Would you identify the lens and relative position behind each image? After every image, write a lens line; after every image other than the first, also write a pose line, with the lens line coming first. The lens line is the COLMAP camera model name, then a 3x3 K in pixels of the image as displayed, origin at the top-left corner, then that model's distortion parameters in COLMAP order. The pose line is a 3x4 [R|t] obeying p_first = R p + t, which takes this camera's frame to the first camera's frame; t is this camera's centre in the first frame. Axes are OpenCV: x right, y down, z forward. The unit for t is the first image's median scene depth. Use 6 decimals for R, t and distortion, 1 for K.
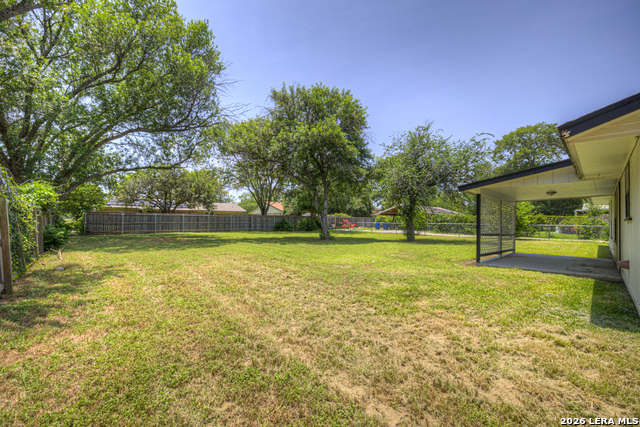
lens RADIAL K [[267.7, 0, 320.3], [0, 267.7, 217.1], [0, 0, 1]] dist [-0.000866, 0.000226]
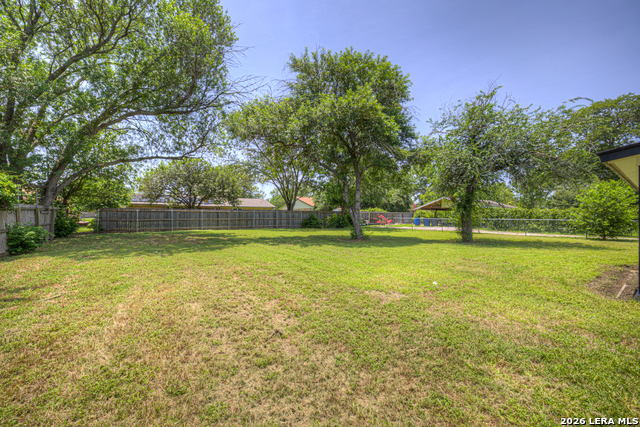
lens RADIAL K [[267.7, 0, 320.3], [0, 267.7, 217.1], [0, 0, 1]] dist [-0.000866, 0.000226]
pose [[0.992451, -0.005085, -0.122536, 0.005625], [0.007020, 0.999857, 0.015367, 0.002197], [0.122440, -0.016112, 0.992345, 0.157135]]
